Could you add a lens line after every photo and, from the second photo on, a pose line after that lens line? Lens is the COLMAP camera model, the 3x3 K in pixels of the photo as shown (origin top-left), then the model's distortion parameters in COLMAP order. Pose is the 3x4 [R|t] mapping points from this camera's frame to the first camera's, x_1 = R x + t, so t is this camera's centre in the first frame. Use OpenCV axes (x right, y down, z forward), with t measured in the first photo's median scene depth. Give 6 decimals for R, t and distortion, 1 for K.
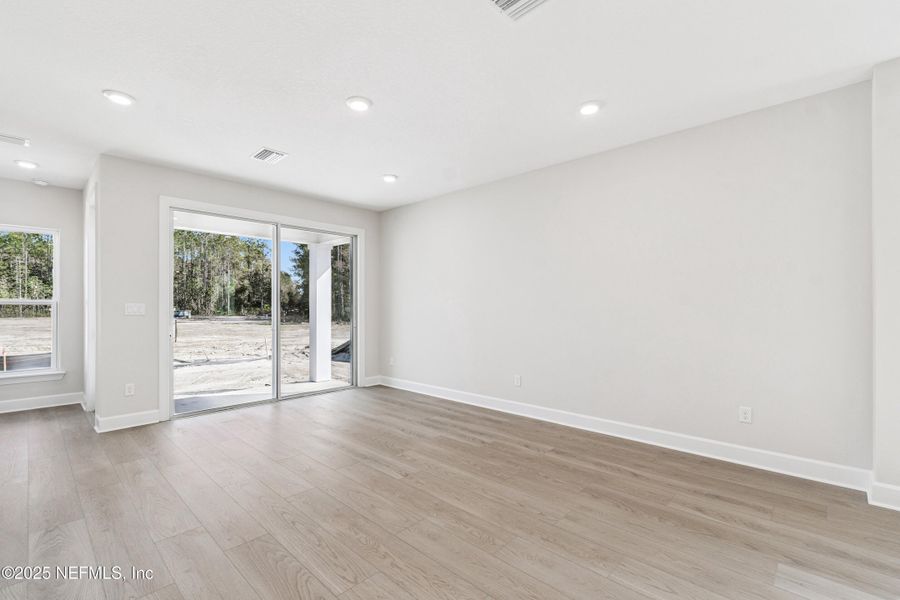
lens RADIAL K [[398.4, 0, 456.4], [0, 398.4, 302.9], [0, 0, 1]] dist [0.001246, -0.000395]
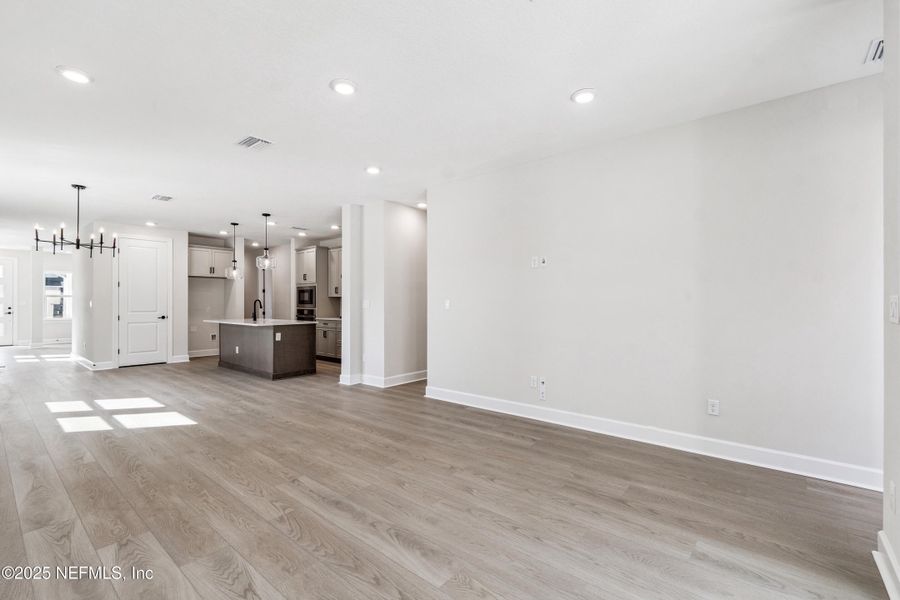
lens RADIAL K [[398.4, 0, 456.4], [0, 398.4, 302.9], [0, 0, 1]] dist [0.001246, -0.000395]
pose [[-0.998192, 0.002428, -0.060049, -0.391553], [0.003132, 0.999927, -0.011630, 0.018022], [0.060016, -0.011797, -0.998128, 1.699155]]
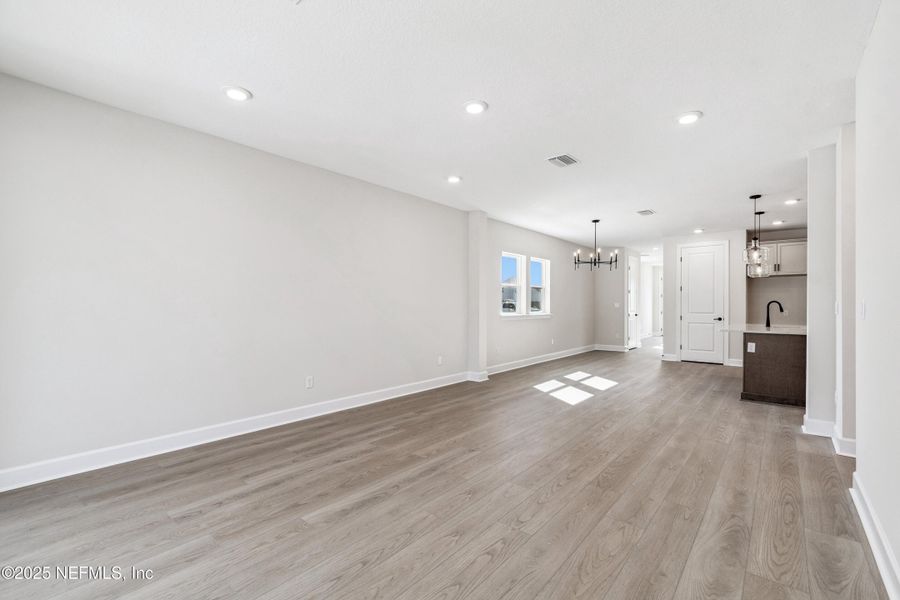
lens RADIAL K [[398.4, 0, 456.4], [0, 398.4, 302.9], [0, 0, 1]] dist [0.001246, -0.000395]
pose [[-0.069983, 0.004043, 0.997540, -1.094431], [-0.015411, 0.999868, -0.005134, 0.010202], [-0.997429, -0.015732, -0.069911, 0.974222]]
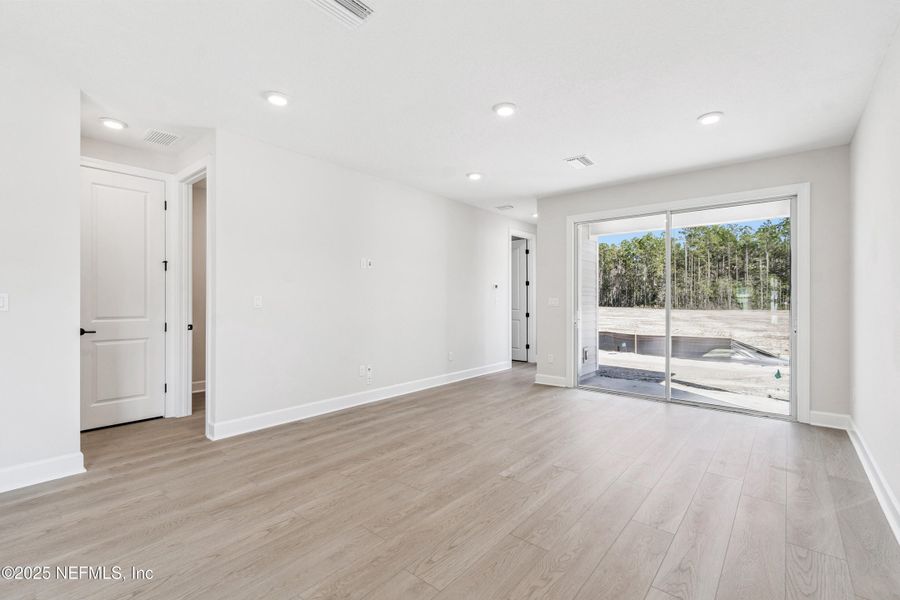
lens RADIAL K [[397.3, 0, 454.5], [0, 397.3, 299.2], [0, 0, 1]] dist [0.010713, -0.000264]
pose [[0.056543, -0.001279, -0.998399, 0.706039], [0.007060, 0.999975, -0.000882, 0.004786], [0.998375, -0.006999, 0.056551, 0.702384]]
